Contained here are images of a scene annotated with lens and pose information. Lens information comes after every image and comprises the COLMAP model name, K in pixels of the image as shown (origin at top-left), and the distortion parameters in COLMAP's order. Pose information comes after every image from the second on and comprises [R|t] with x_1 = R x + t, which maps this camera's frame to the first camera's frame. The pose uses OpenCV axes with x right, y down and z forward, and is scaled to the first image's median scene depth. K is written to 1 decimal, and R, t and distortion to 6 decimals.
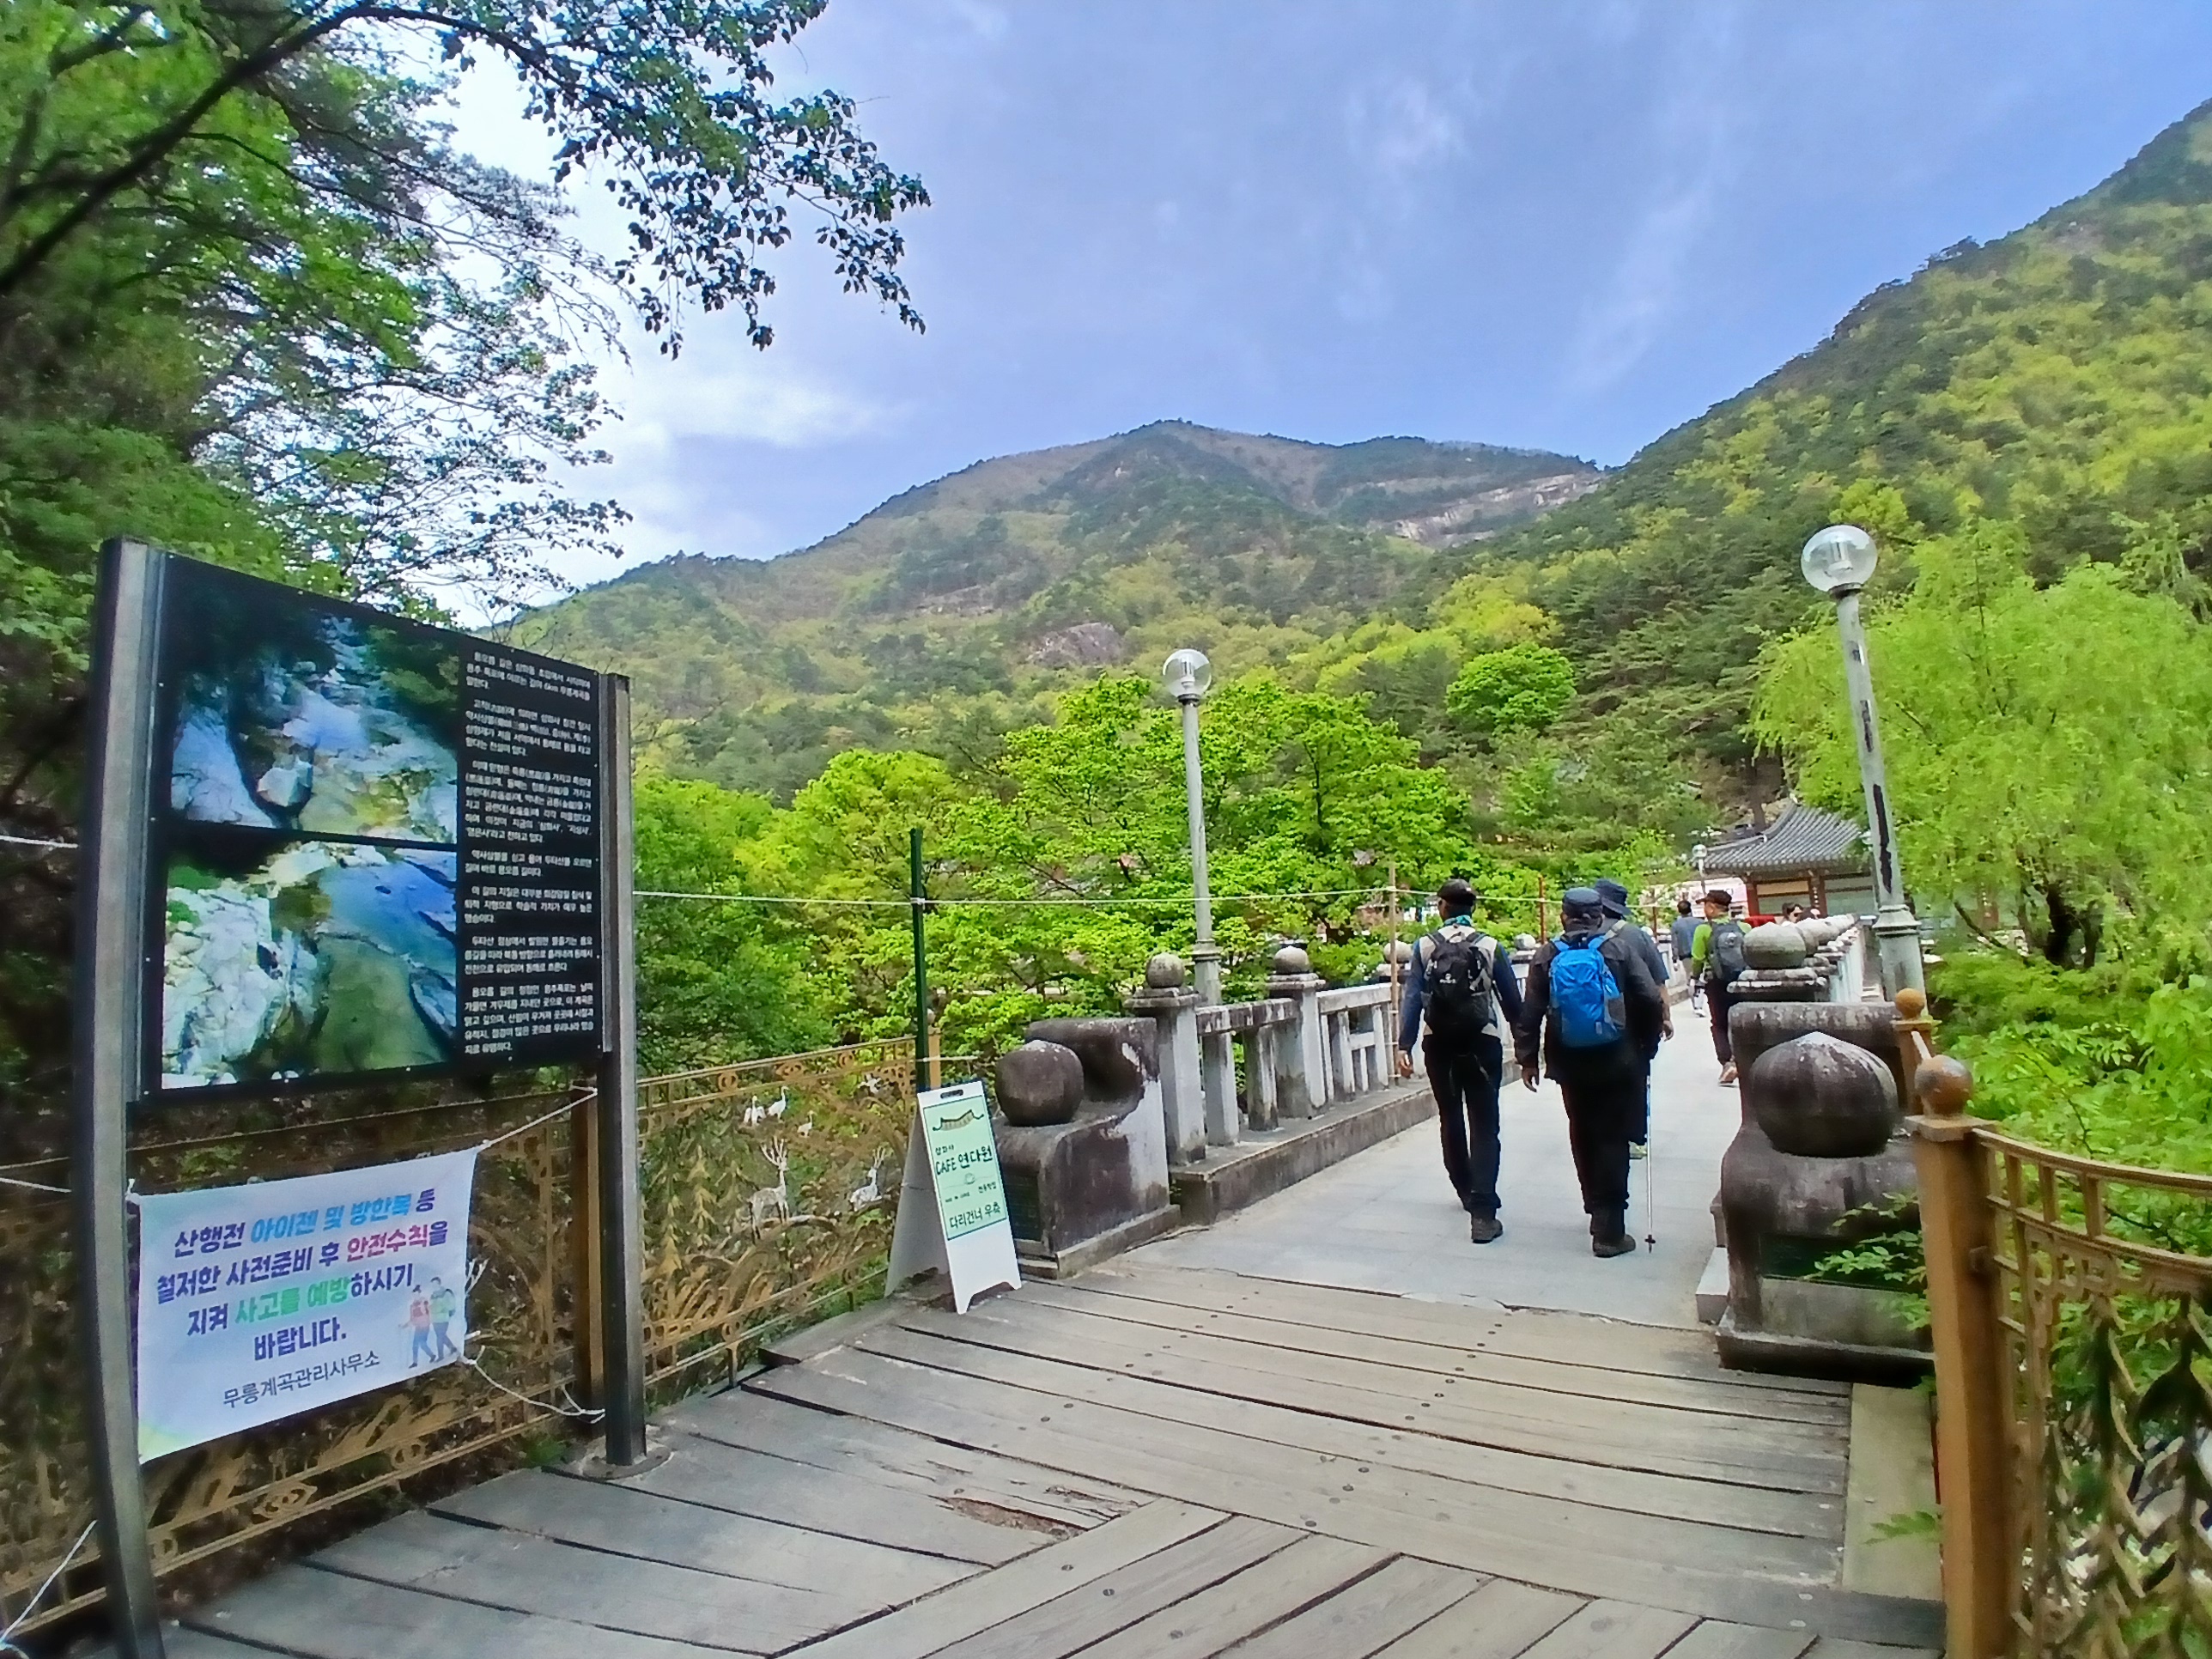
lens RADIAL K [[1083.3, 0, 1147.8], [0, 1083.3, 779.3], [0, 0, 1]] dist [-0.018517, -0.017209]
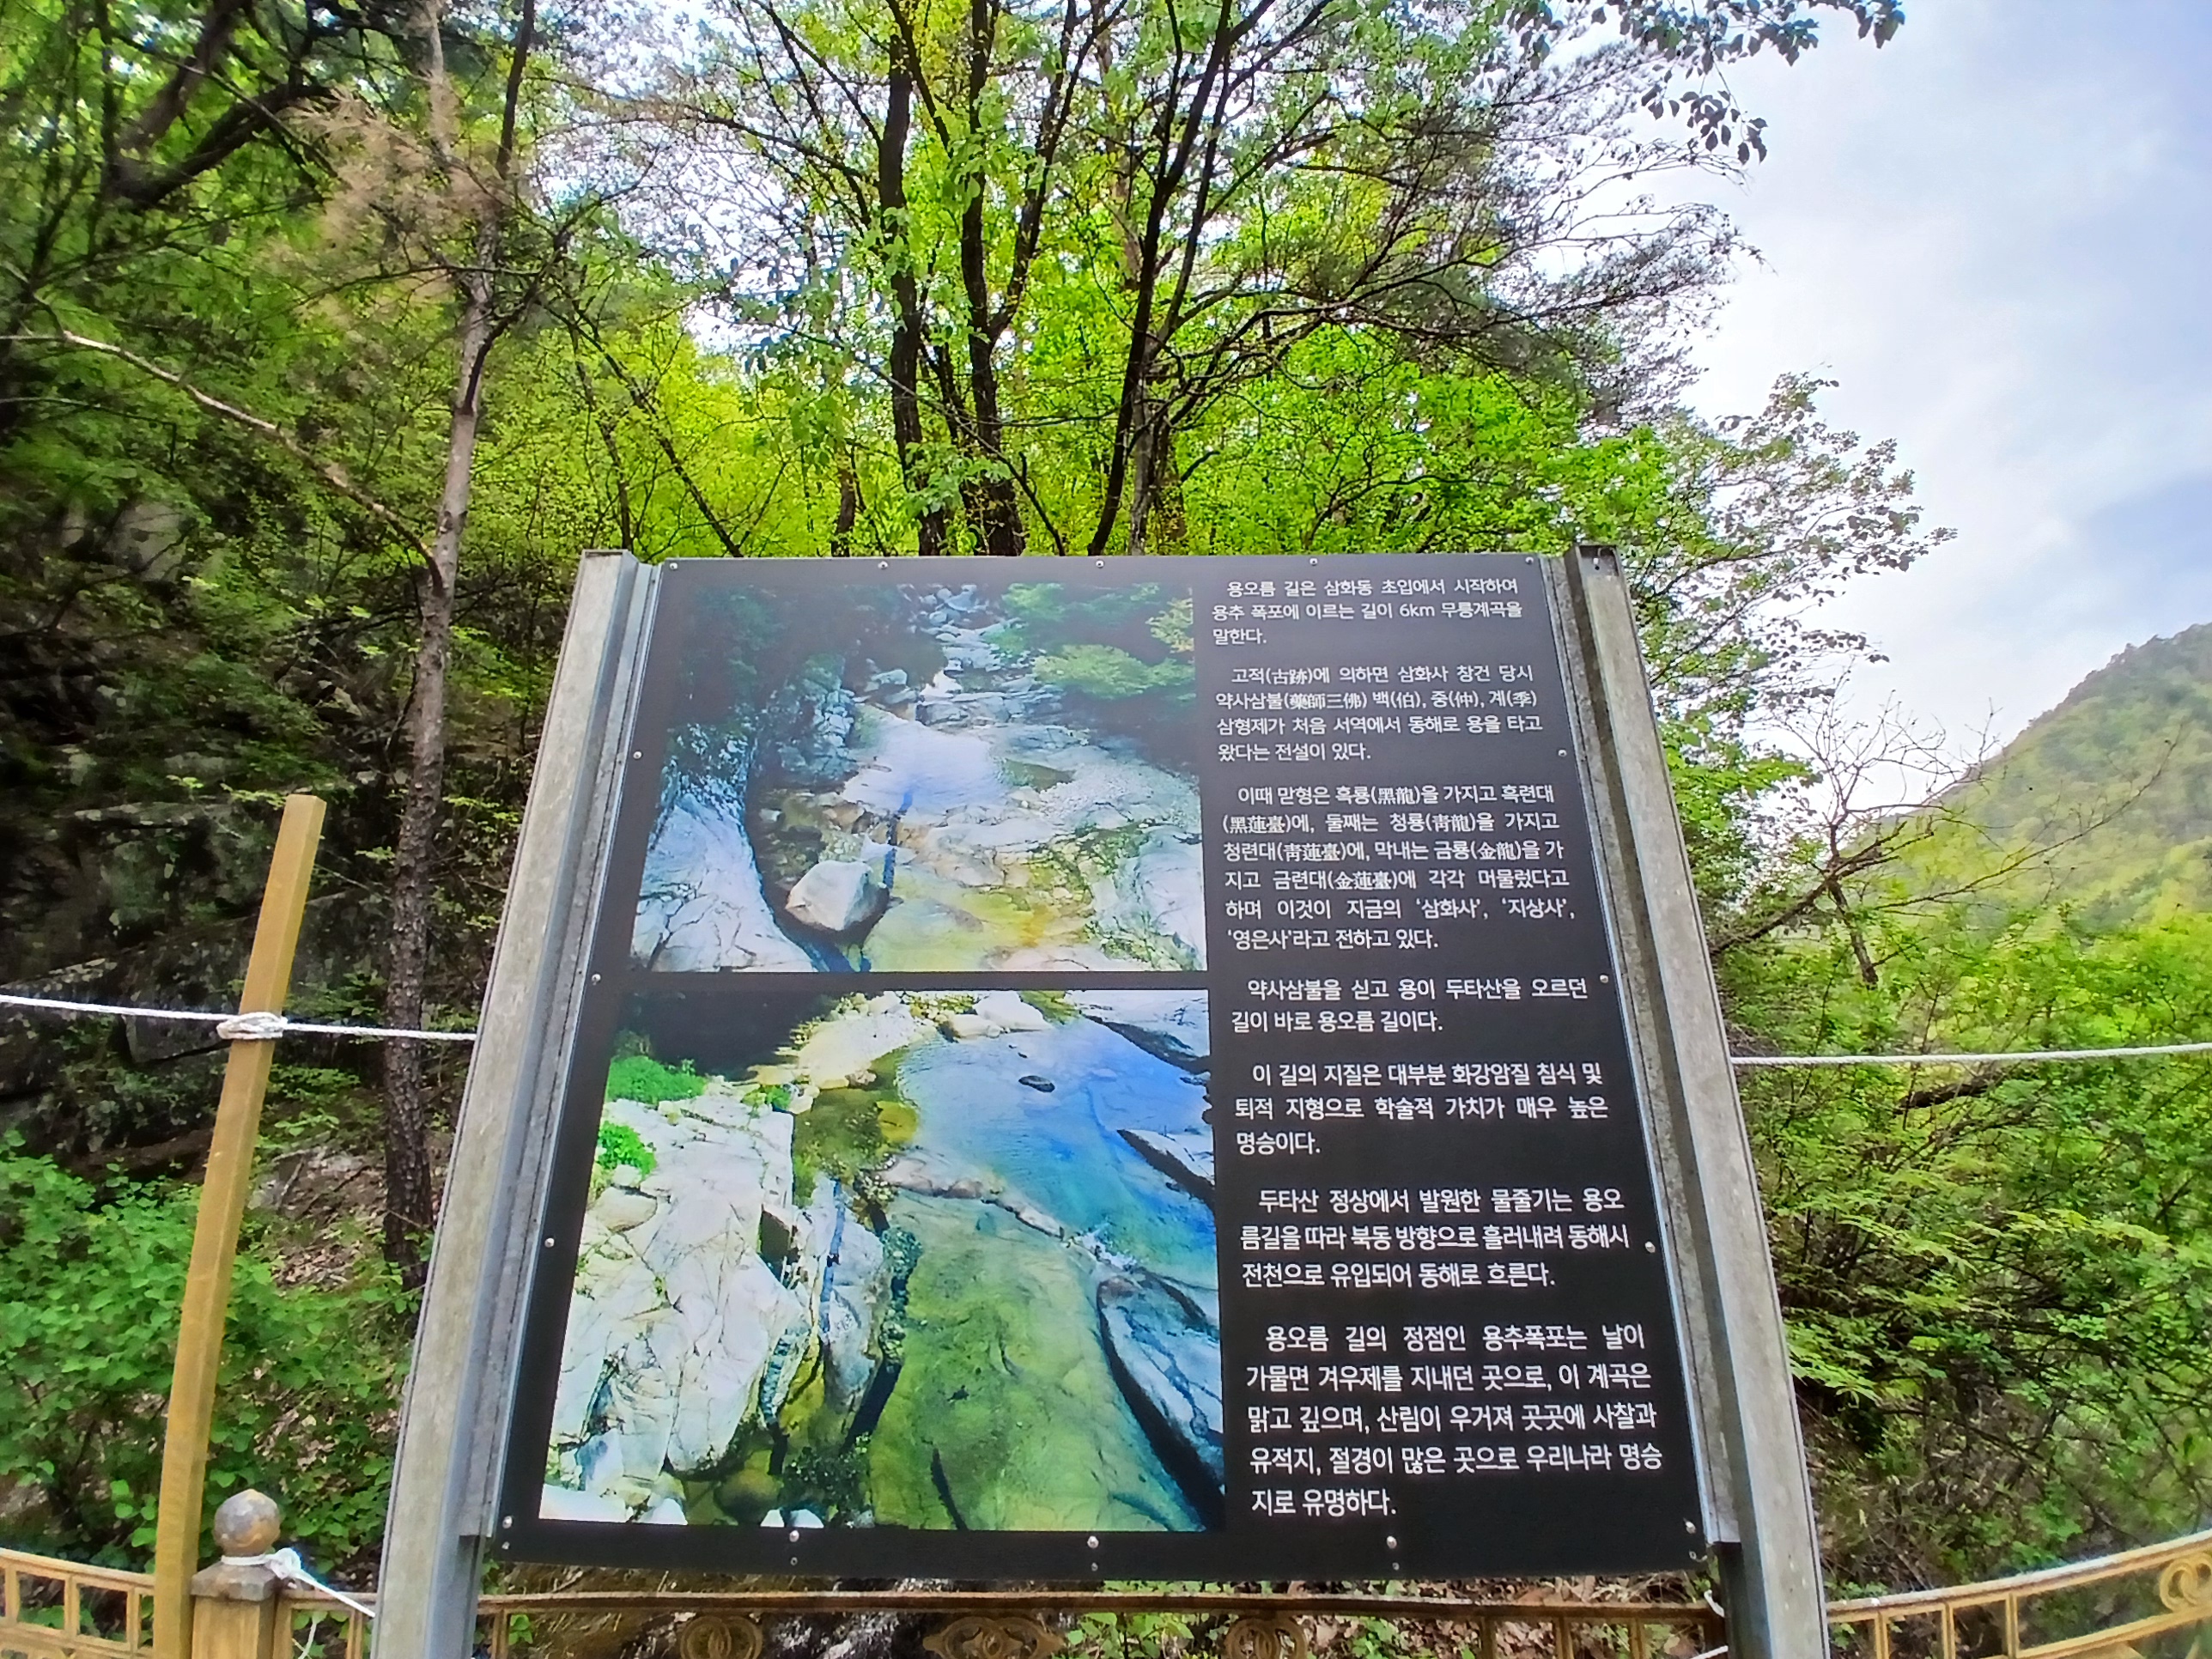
lens RADIAL K [[1083.3, 0, 1123.8], [0, 1083.3, 801.7], [0, 0, 1]] dist [-0.018517, -0.017209]
pose [[0.326538, -0.279942, -0.902776, -0.233151], [0.137717, 0.959031, -0.247574, 0.099540], [0.935097, -0.043485, 0.351713, 0.814705]]
